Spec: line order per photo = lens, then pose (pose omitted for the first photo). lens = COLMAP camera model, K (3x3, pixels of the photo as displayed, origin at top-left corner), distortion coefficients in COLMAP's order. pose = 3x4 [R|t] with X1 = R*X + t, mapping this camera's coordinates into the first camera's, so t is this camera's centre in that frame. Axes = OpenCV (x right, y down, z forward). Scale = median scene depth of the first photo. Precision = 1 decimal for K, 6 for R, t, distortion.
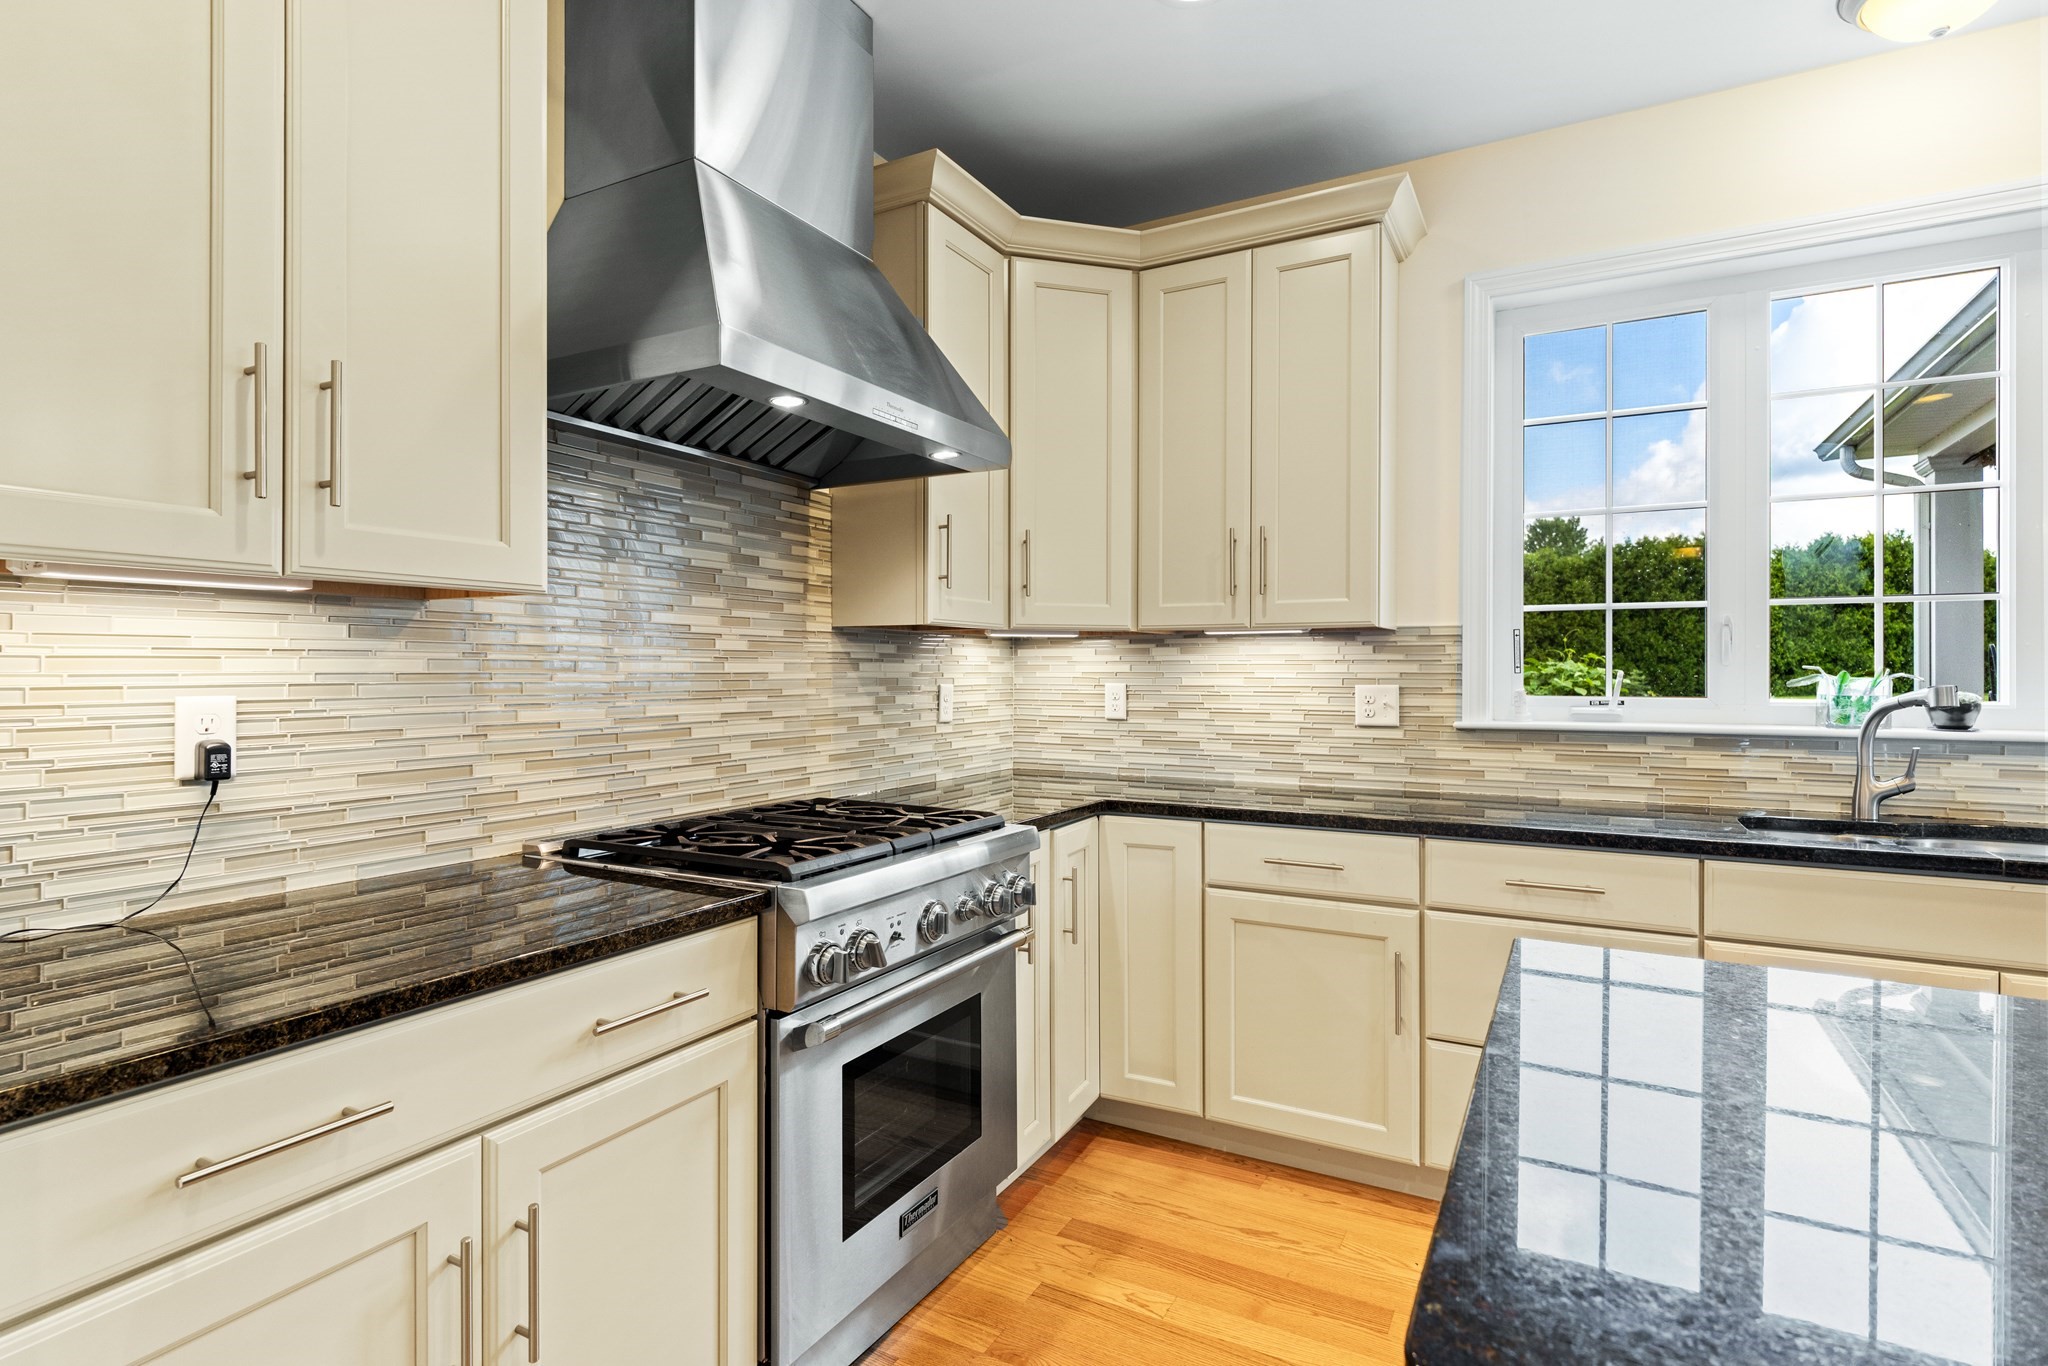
lens RADIAL K [[1028.4, 0, 1034.6], [0, 1028.4, 672.3], [0, 0, 1]] dist [0.022719, -0.000882]
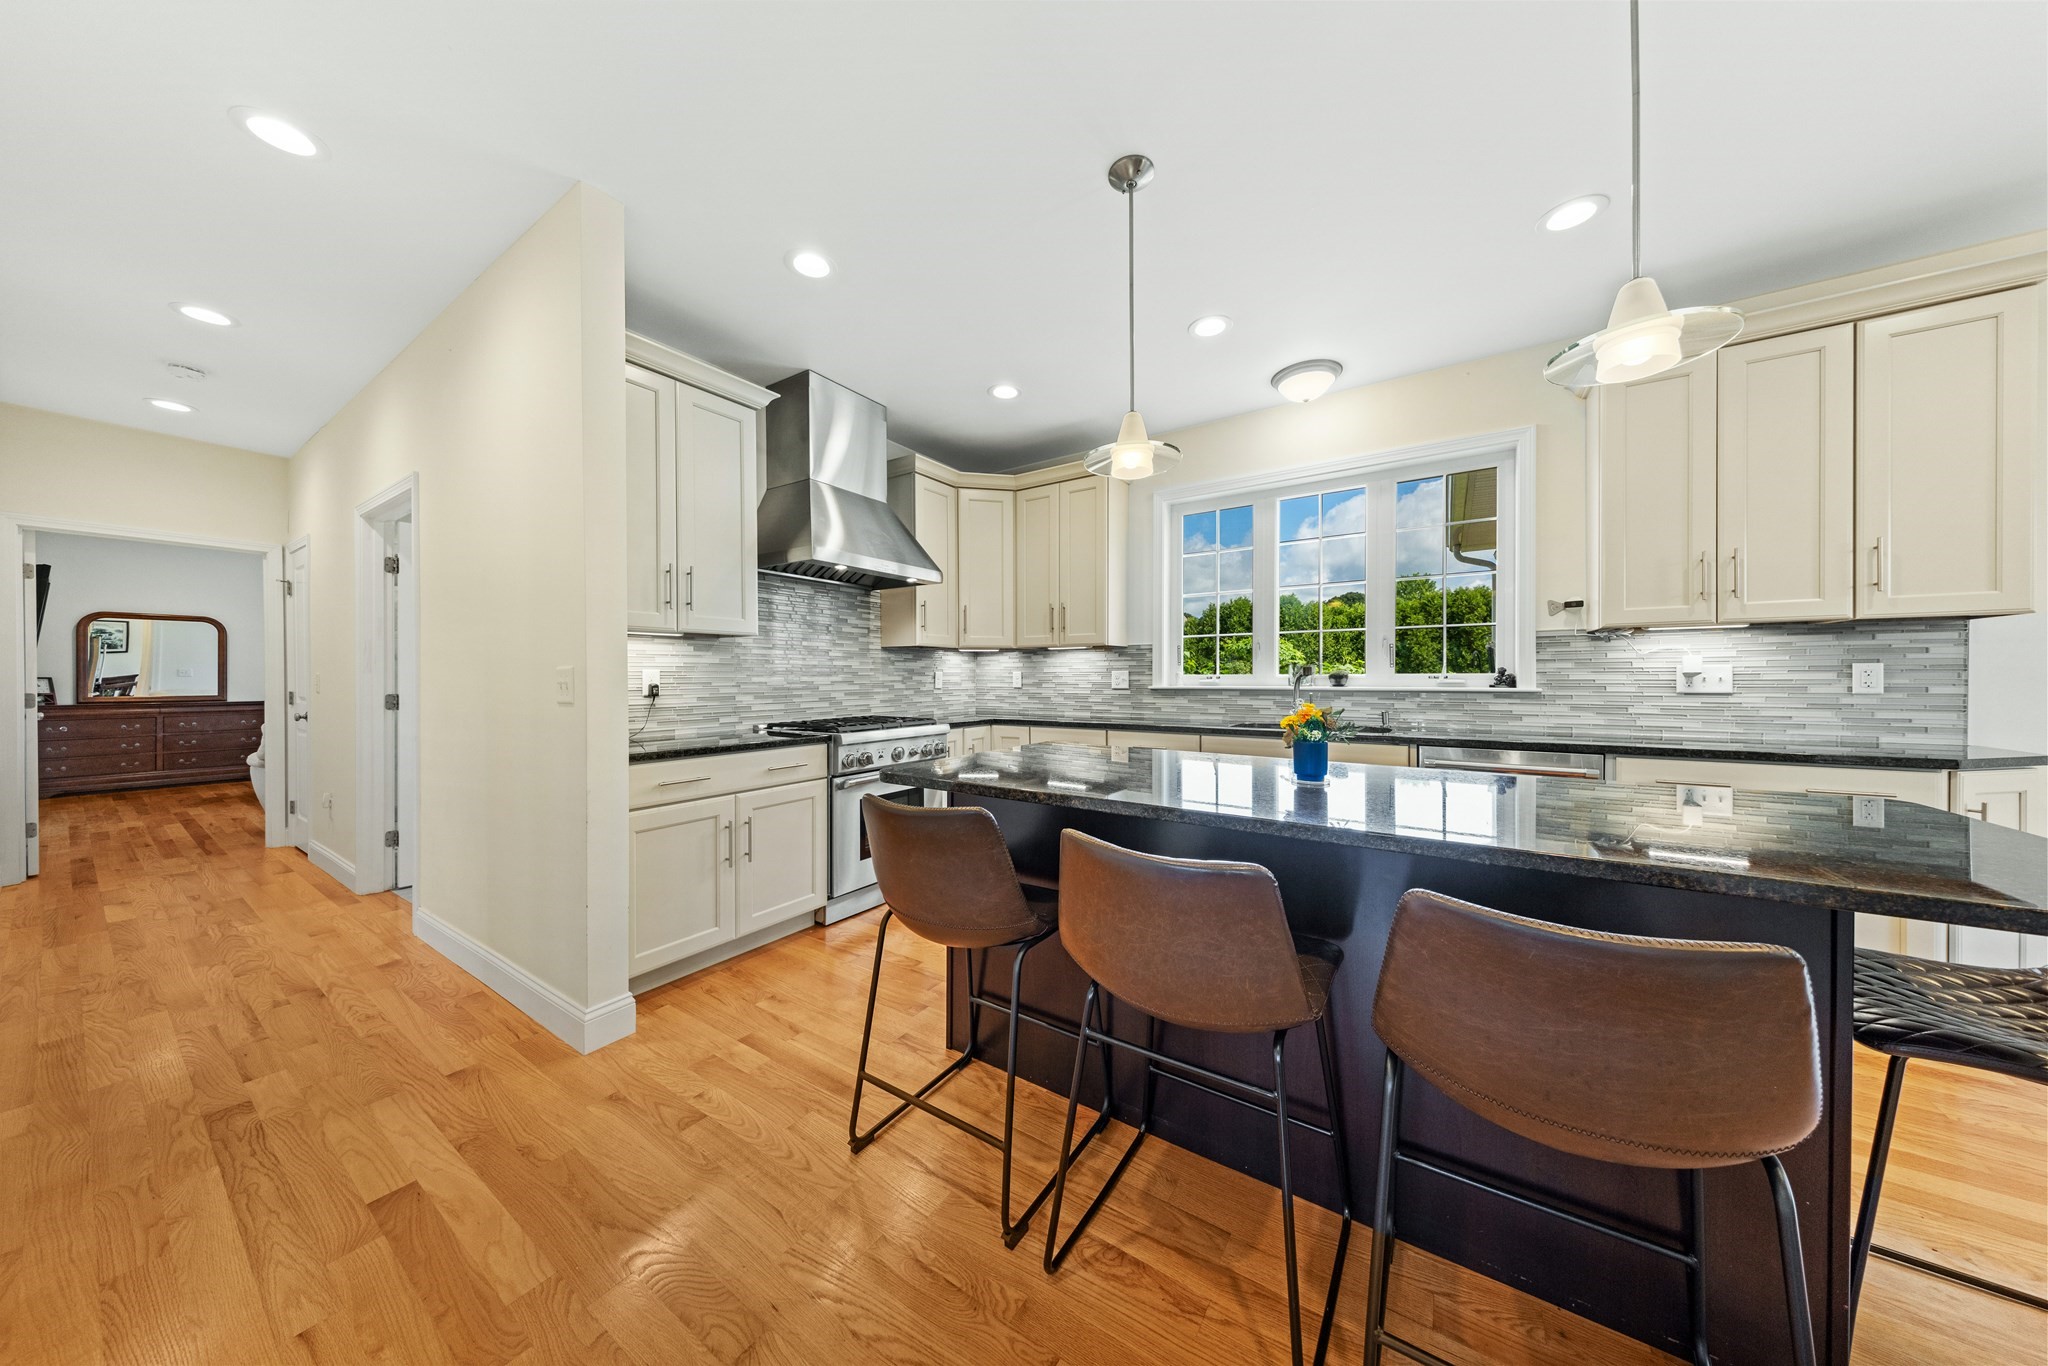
lens RADIAL K [[643.1, 0, 1032.4], [0, 643.1, 676.5], [0, 0, 1]] dist [0.065150, -0.000026]
pose [[0.996389, -0.004191, -0.084801, 0.292842], [0.004157, 0.999991, -0.000576, 0.028041], [0.084803, 0.000222, 0.996398, -0.494797]]
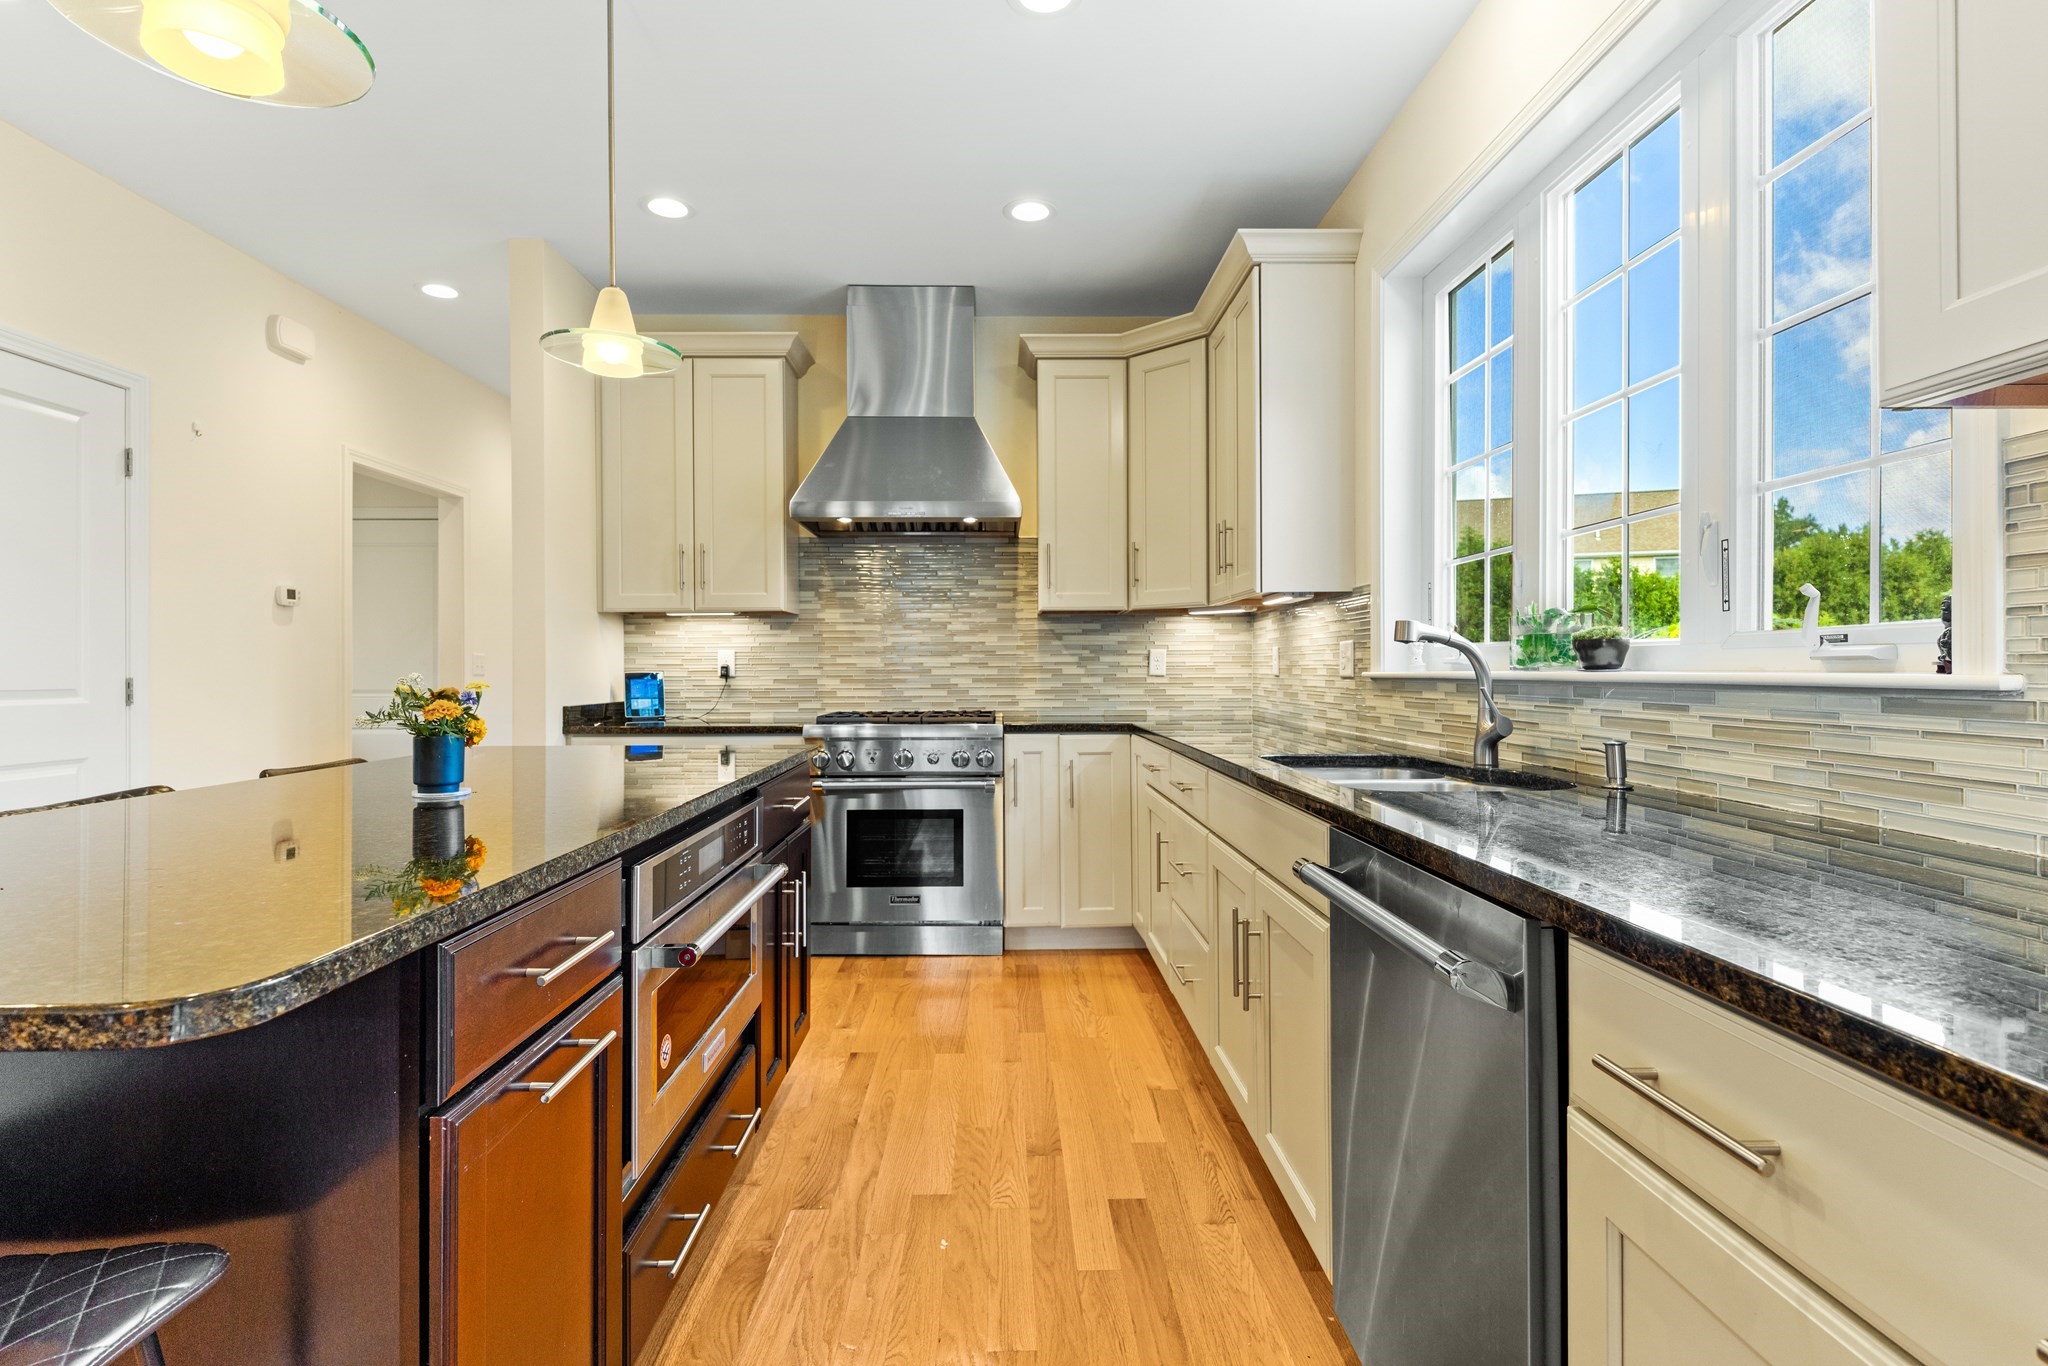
lens RADIAL K [[998.3, 0, 1025.2], [0, 998.3, 662.7], [0, 0, 1]] dist [0.018764, -0.000519]
pose [[0.495406, -0.008613, -0.868619, 1.253638], [0.004174, 0.999963, -0.007535, 0.048331], [0.868652, 0.000107, 0.495423, 0.168838]]
